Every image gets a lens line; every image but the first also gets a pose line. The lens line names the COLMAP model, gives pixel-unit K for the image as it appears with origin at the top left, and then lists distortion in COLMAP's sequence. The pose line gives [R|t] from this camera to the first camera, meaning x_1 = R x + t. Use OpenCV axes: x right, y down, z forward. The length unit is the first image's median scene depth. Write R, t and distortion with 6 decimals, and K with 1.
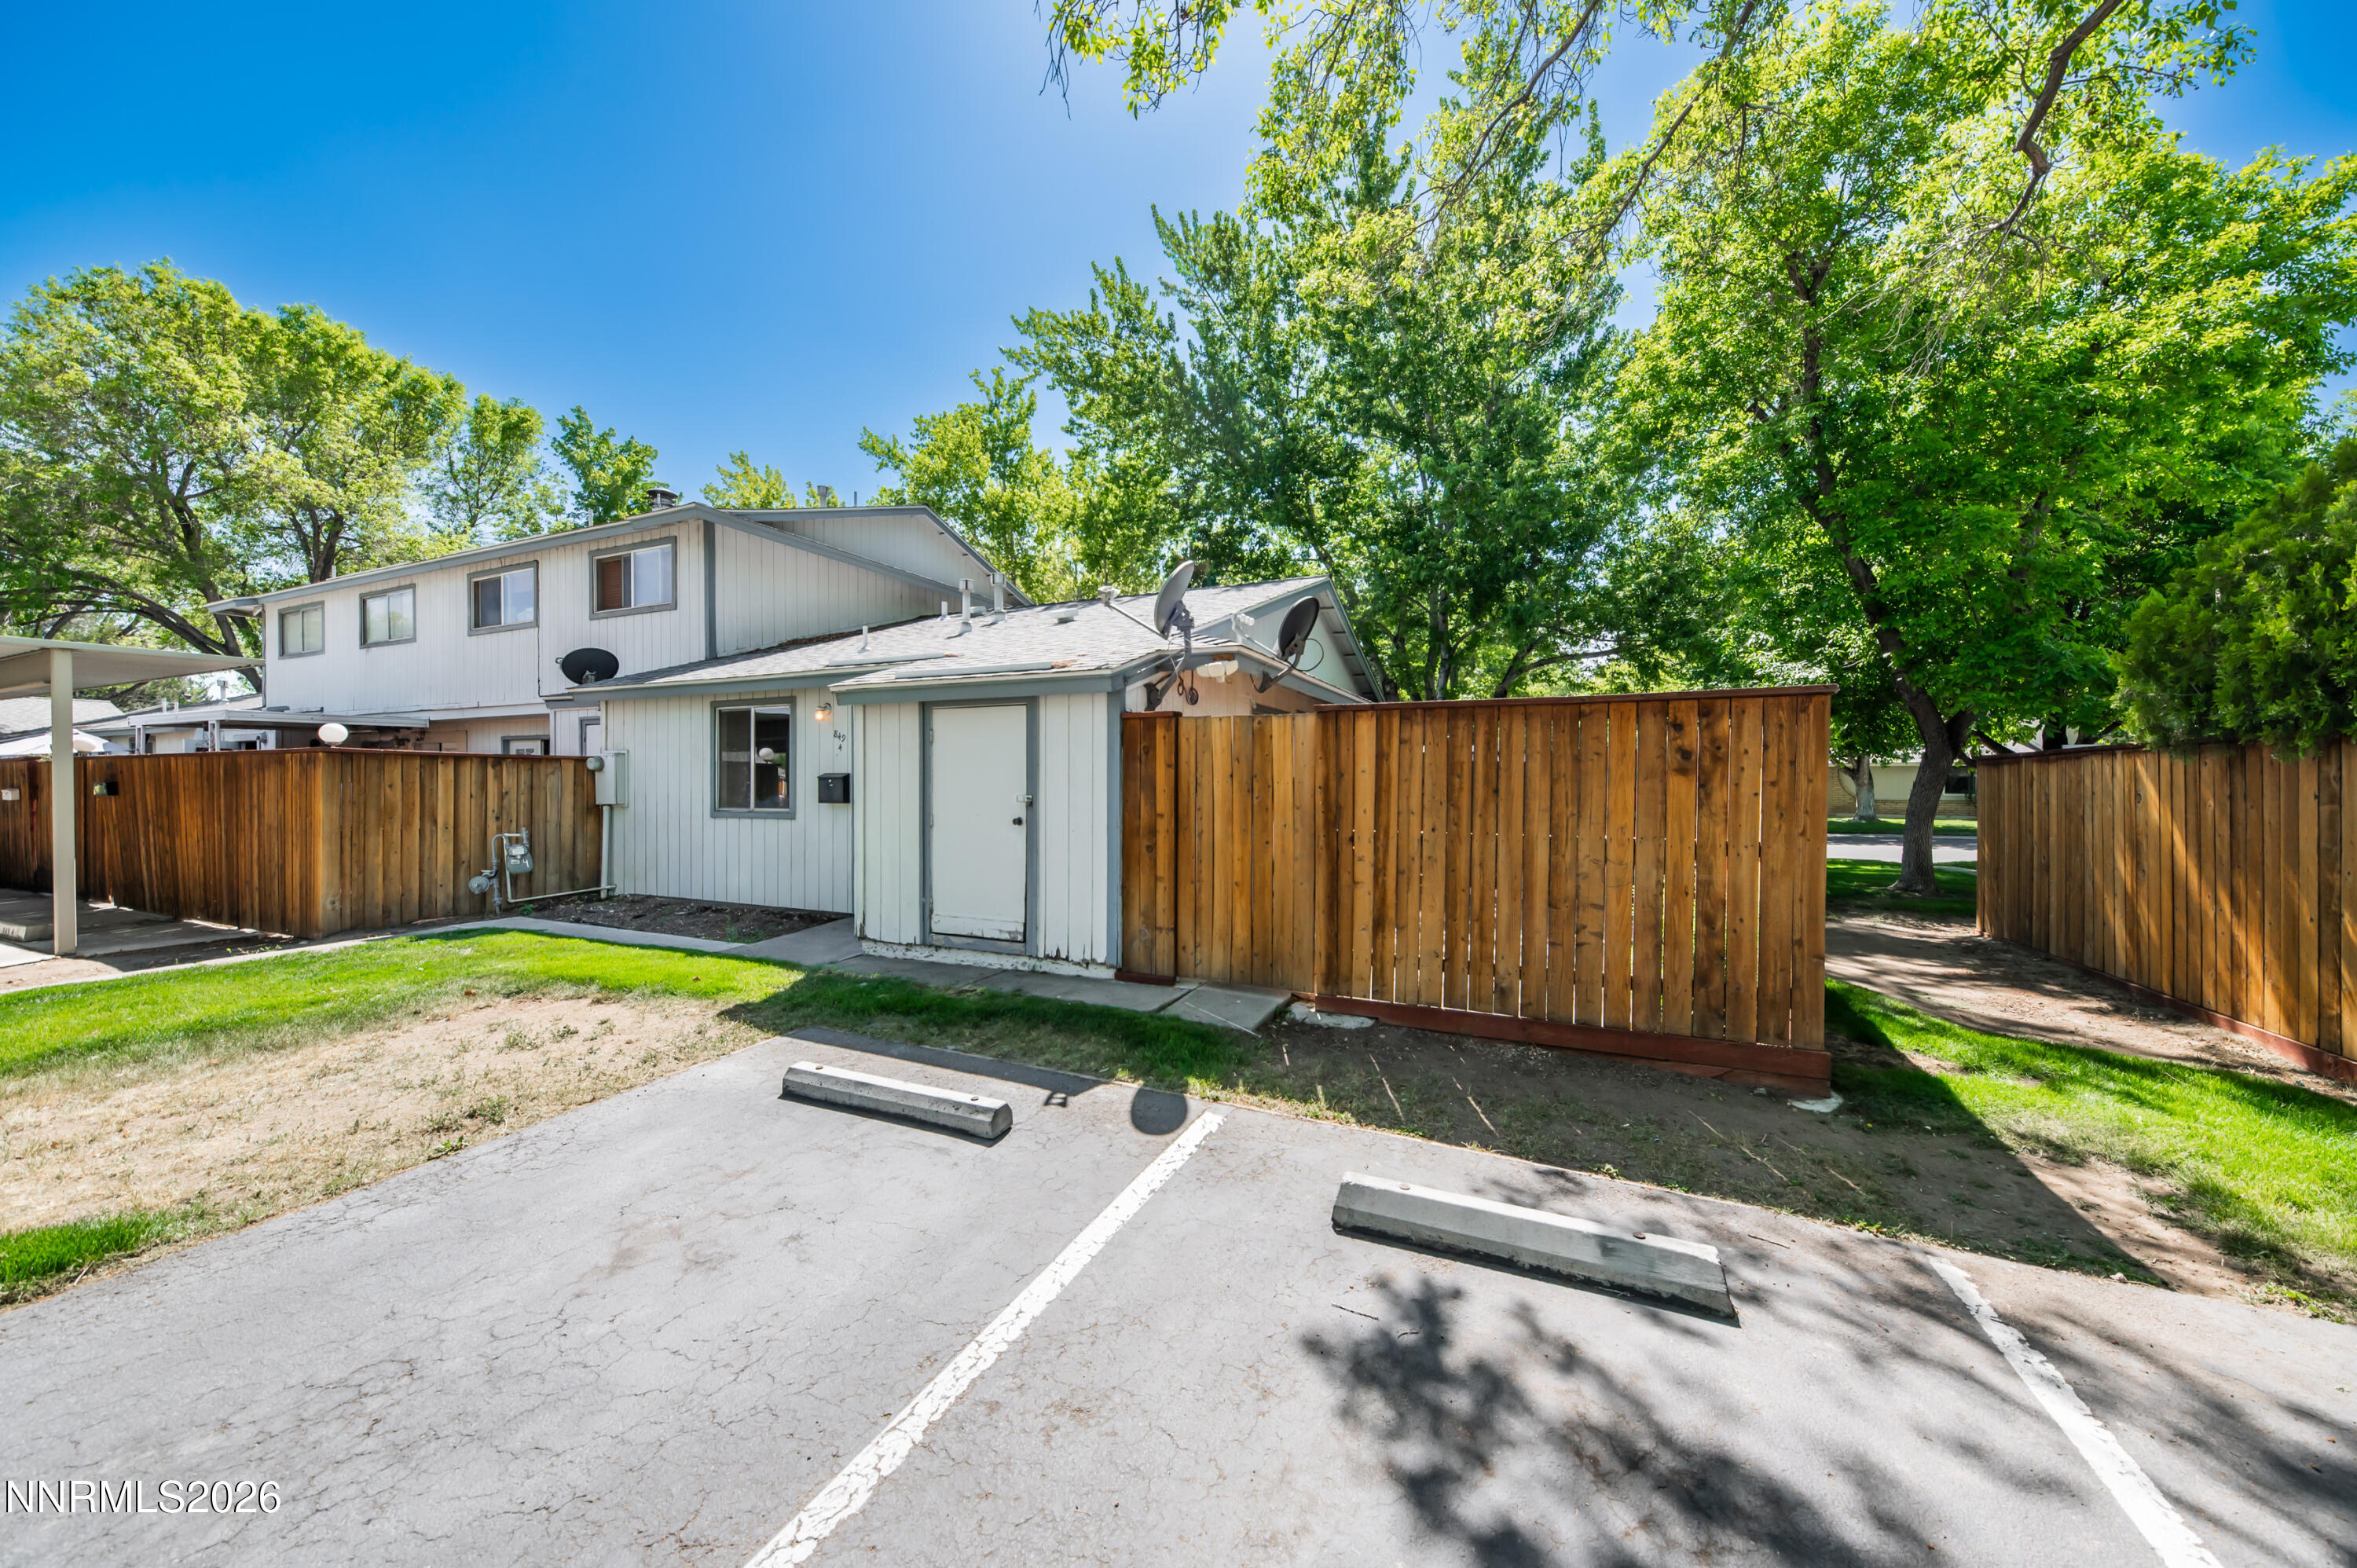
lens RADIAL K [[811.1, 0, 1175.9], [0, 811.1, 788.1], [0, 0, 1]] dist [-0.000796, -0.000310]
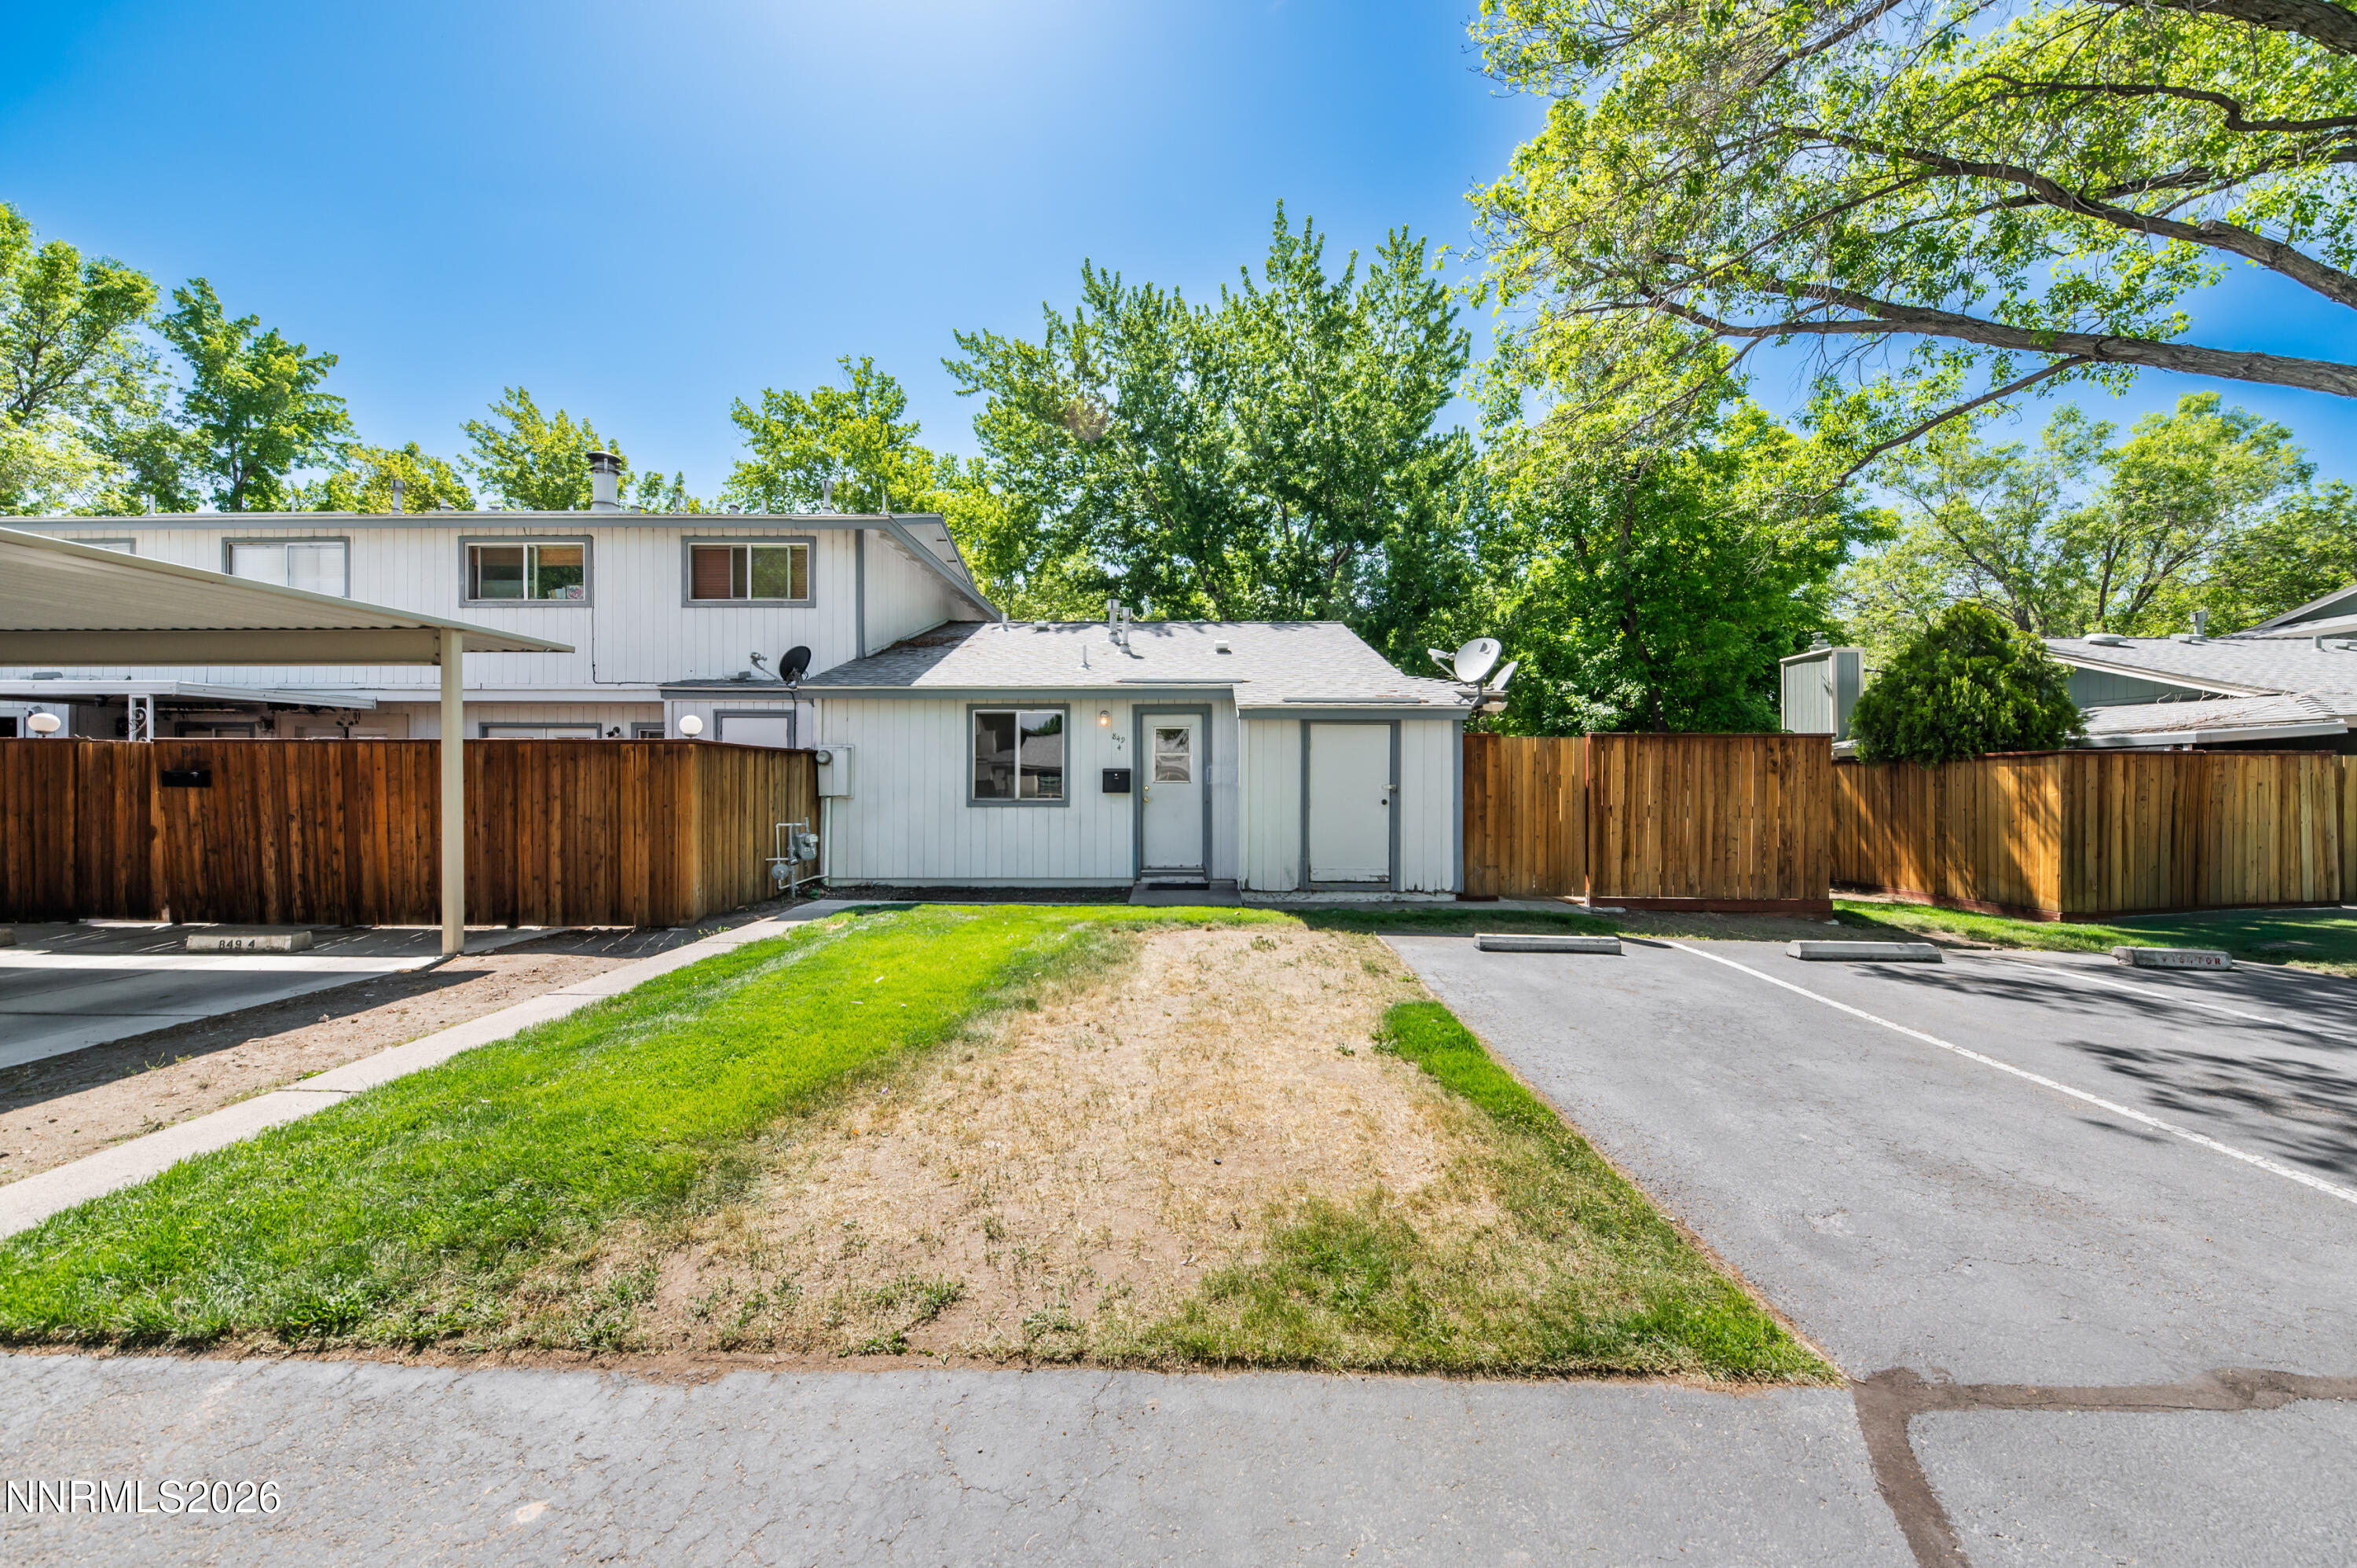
lens RADIAL K [[811.1, 0, 1175.9], [0, 811.1, 788.1], [0, 0, 1]] dist [-0.000796, -0.000310]
pose [[0.923265, -0.000373, 0.384165, -0.825472], [0.000487, 1.000000, -0.000198, 0.011403], [-0.384164, 0.000370, 0.923265, -0.169556]]
